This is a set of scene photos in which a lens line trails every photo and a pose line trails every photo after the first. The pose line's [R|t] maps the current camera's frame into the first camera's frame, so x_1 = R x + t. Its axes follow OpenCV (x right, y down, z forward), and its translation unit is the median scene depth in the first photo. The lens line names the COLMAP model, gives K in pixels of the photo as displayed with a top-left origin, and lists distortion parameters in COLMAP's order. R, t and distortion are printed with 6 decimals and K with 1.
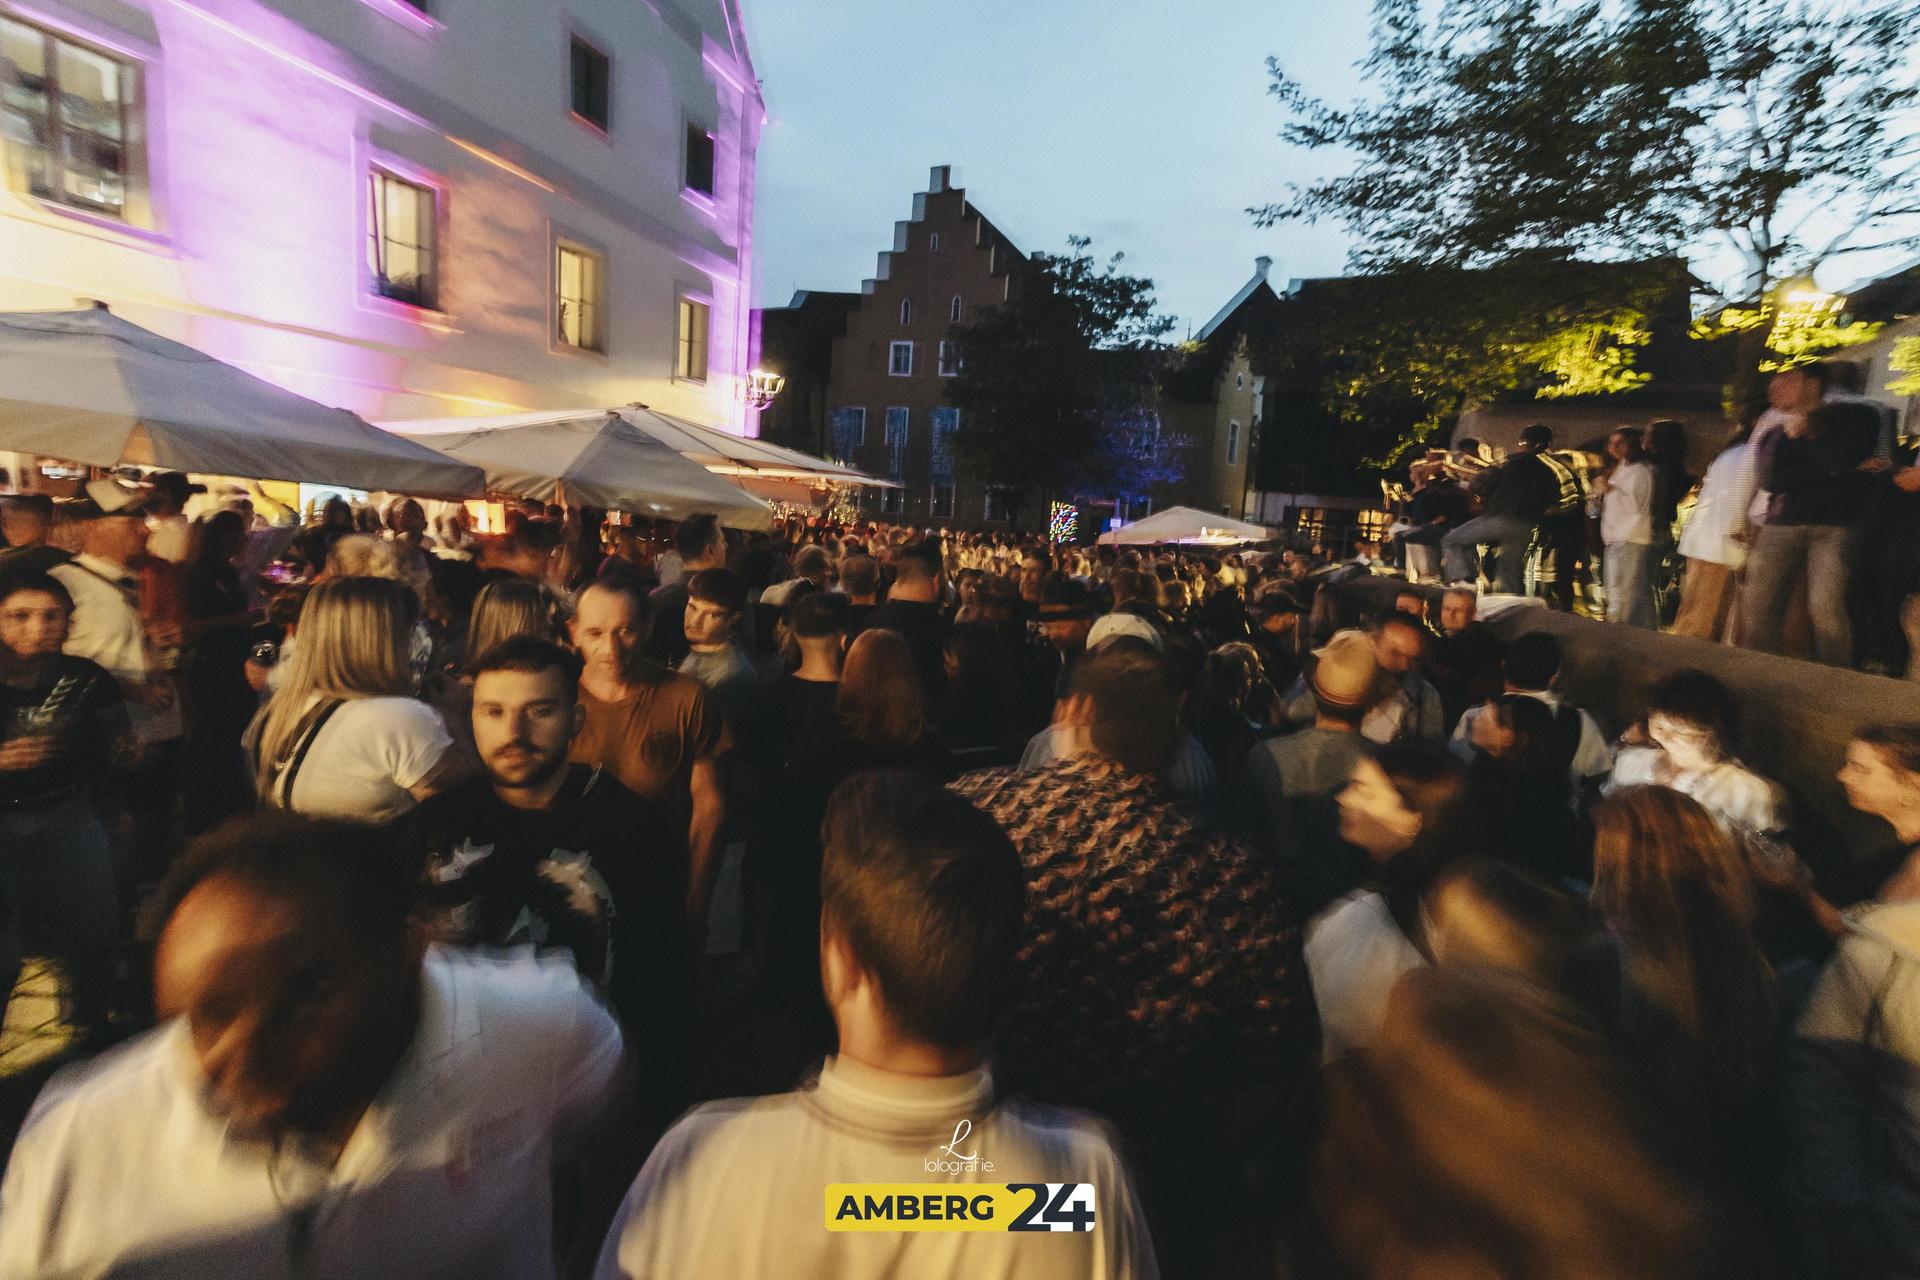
lens RADIAL K [[874.8, 0, 964.3], [0, 874.8, 623.5], [0, 0, 1]] dist [-0.001620, 0.000419]
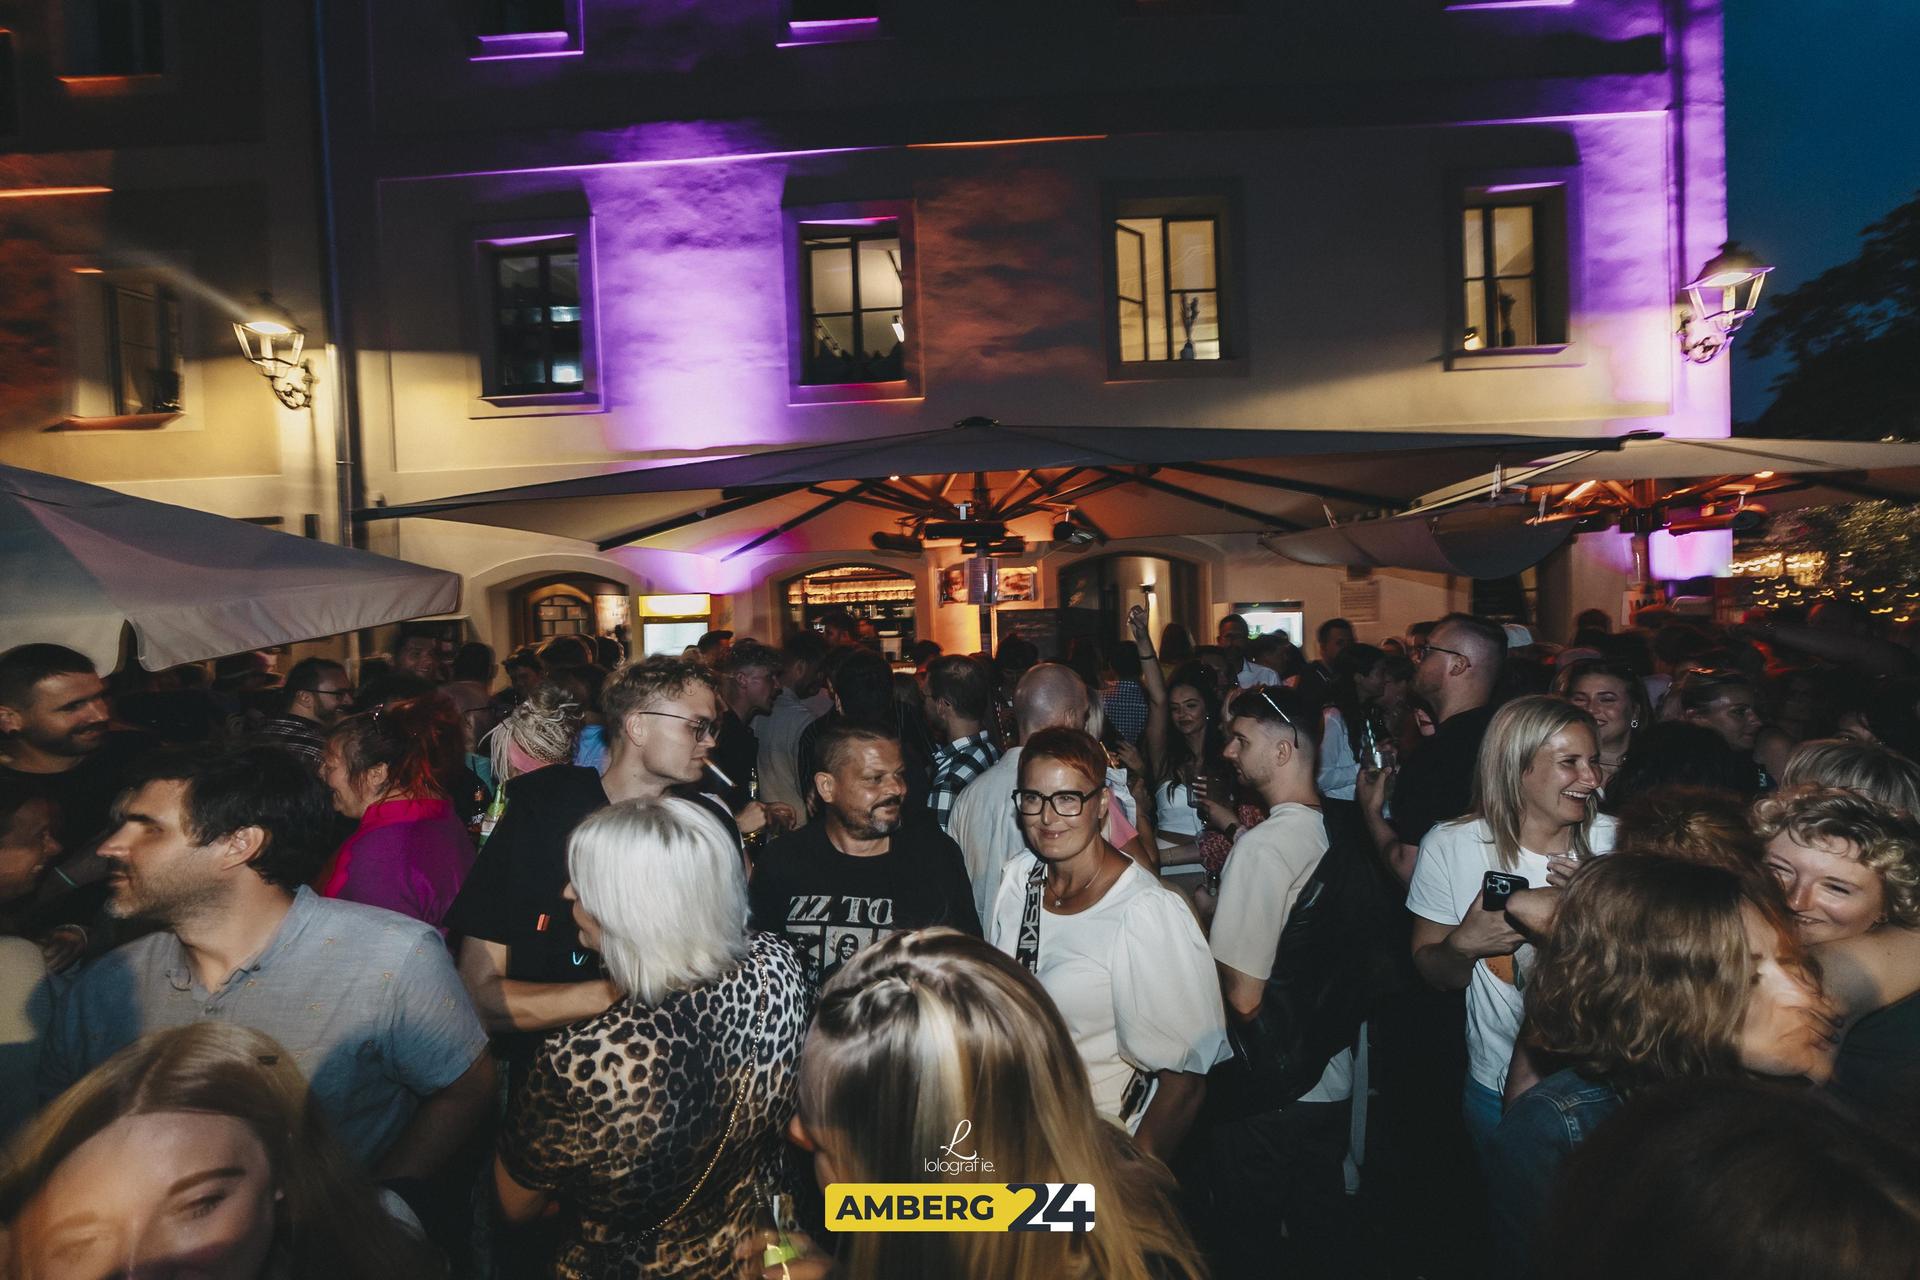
lens RADIAL K [[918.2, 0, 953.3], [0, 918.2, 640.6], [0, 0, 1]] dist [-0.003650, 0.000035]
pose [[0.256987, -0.050232, -0.965109, 0.095331], [-0.064932, 0.995494, -0.069104, -0.056622], [0.964231, 0.080425, 0.252567, 0.562817]]
